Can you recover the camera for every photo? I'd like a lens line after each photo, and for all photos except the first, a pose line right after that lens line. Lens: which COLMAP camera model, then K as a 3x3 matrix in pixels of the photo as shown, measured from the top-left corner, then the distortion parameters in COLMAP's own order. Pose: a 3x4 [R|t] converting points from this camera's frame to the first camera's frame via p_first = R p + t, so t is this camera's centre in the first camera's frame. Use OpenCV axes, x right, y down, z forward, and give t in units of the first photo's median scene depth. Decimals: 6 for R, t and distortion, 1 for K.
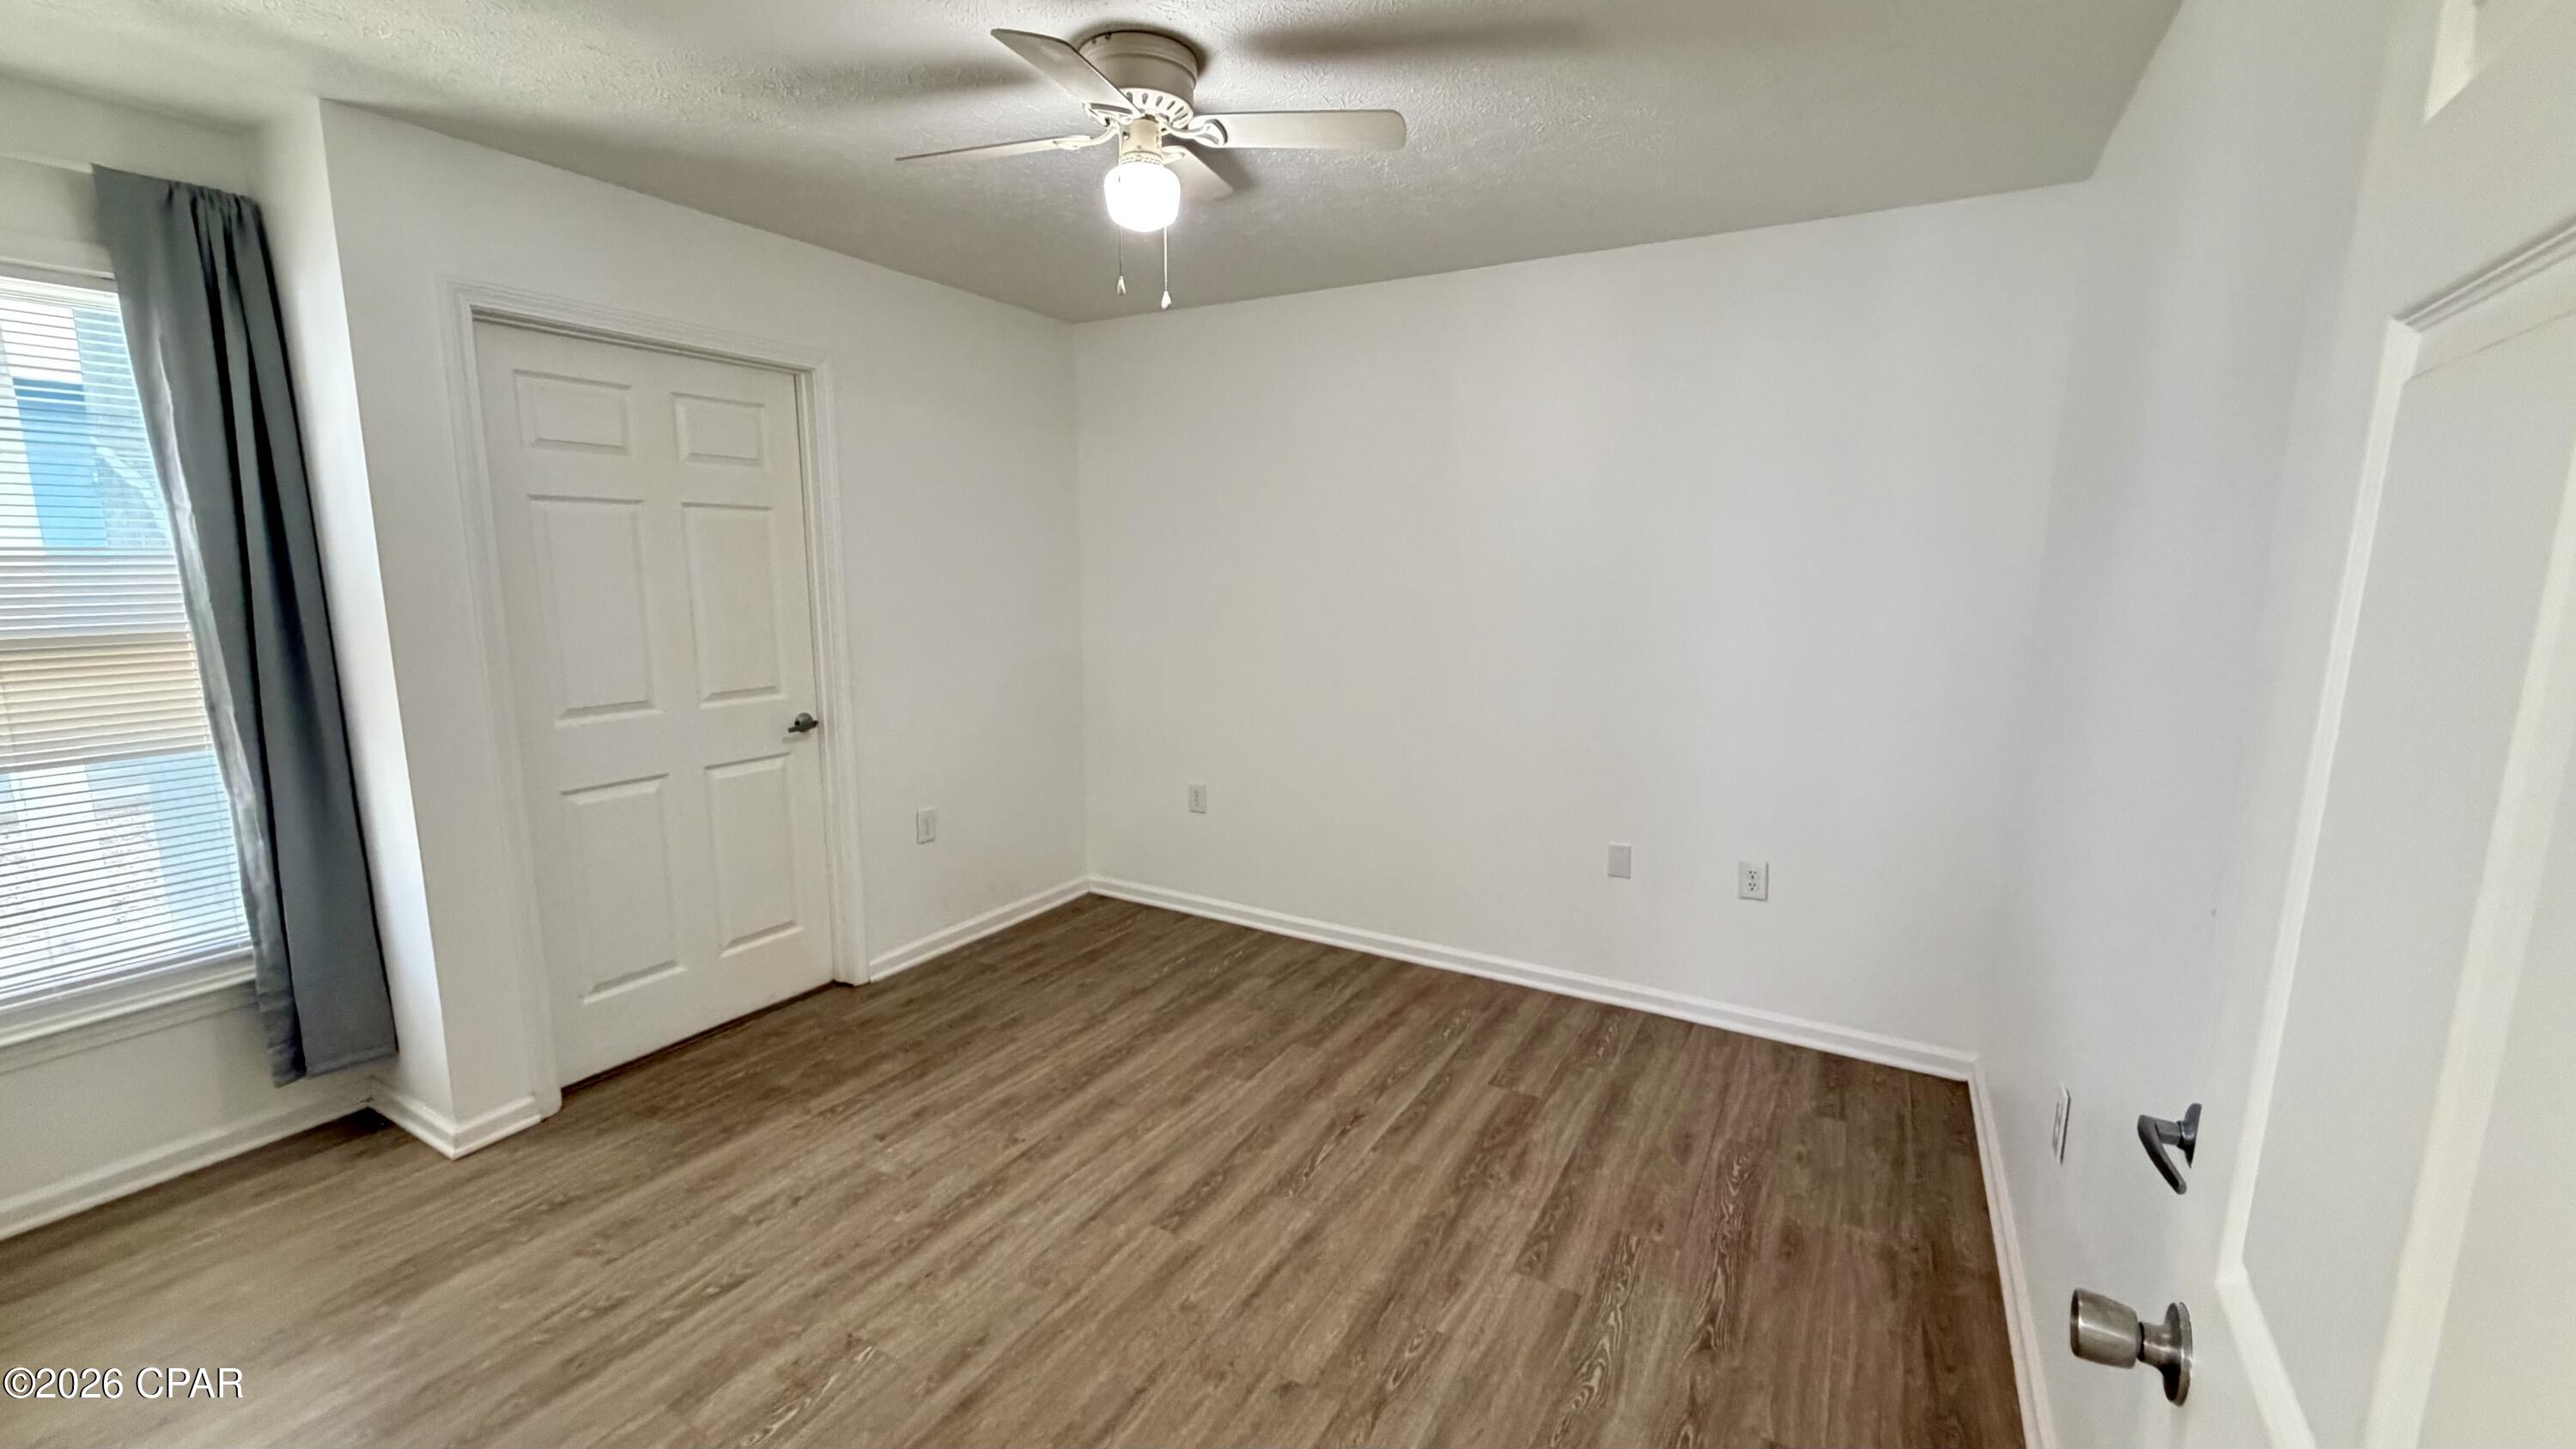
lens RADIAL K [[1031.5, 0, 1286.7], [0, 1031.5, 727.1], [0, 0, 1]] dist [0.002984, -0.000323]
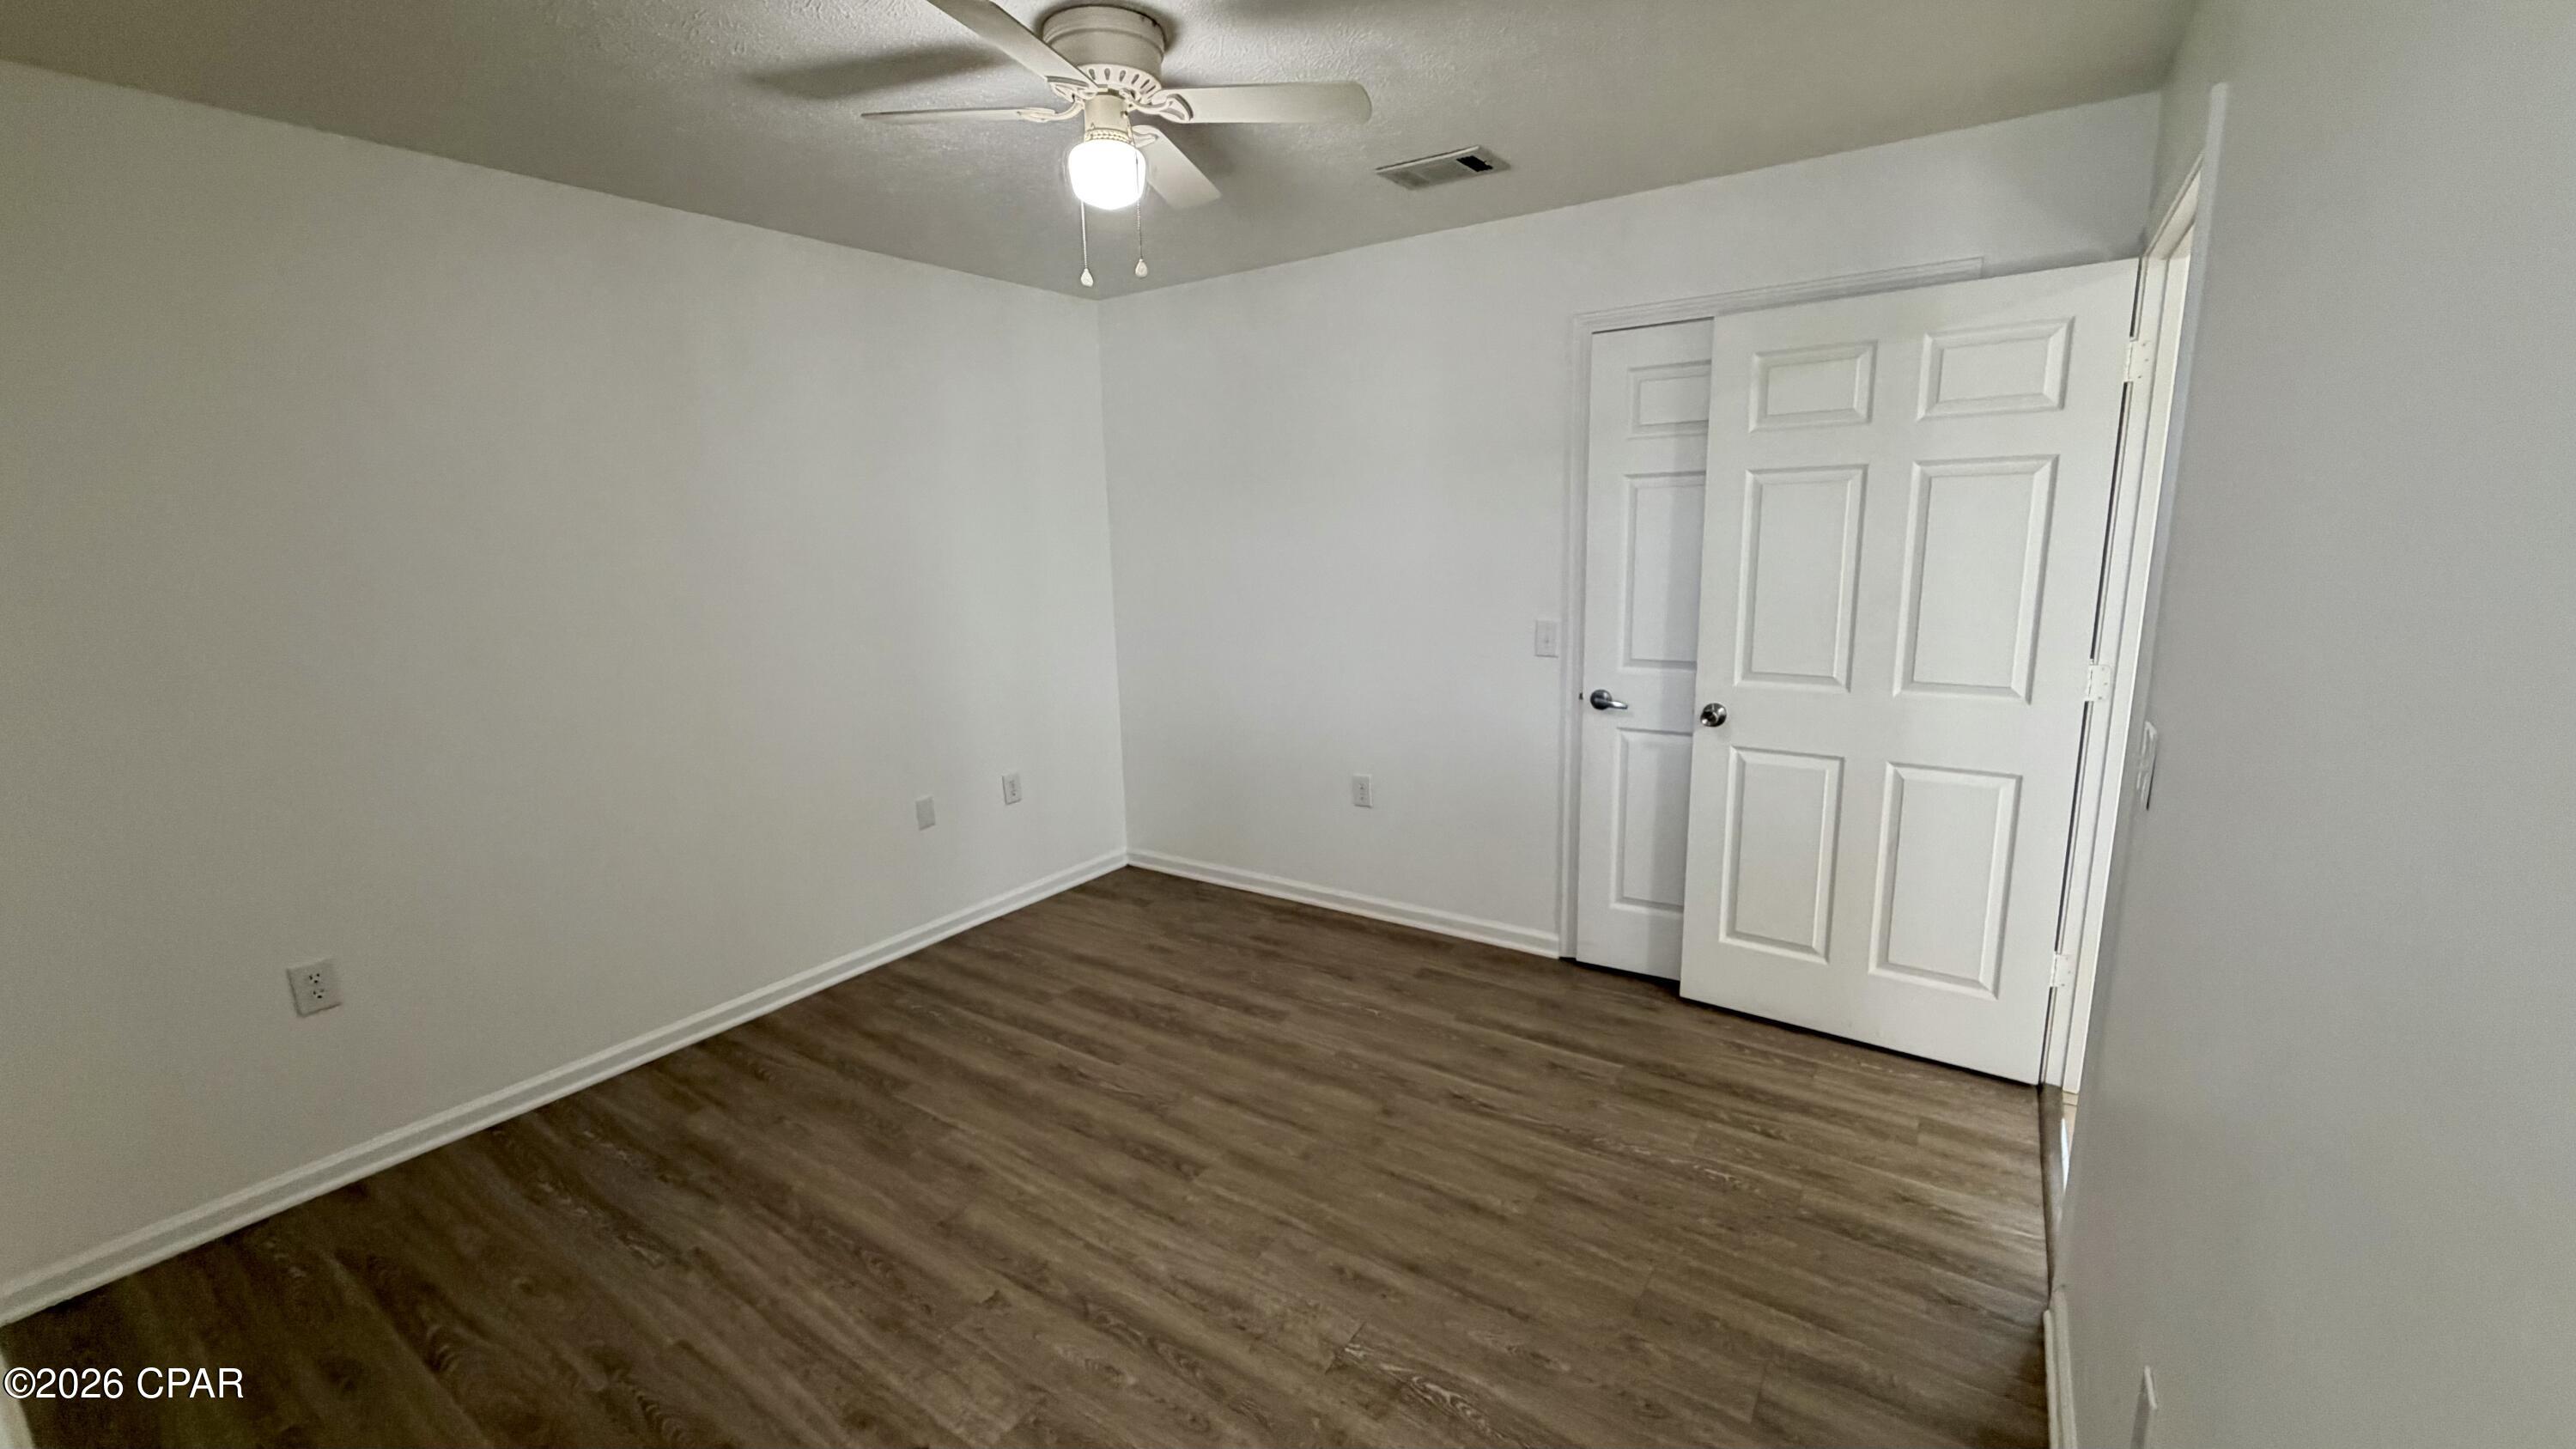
lens RADIAL K [[1031.5, 0, 1278.5], [0, 1031.5, 723.5], [0, 0, 1]] dist [0.002984, -0.000323]
pose [[0.083369, -0.200853, 0.976067, -0.894471], [0.188783, 0.964924, 0.182435, -0.117866], [-0.978473, 0.169056, 0.118363, 0.606858]]
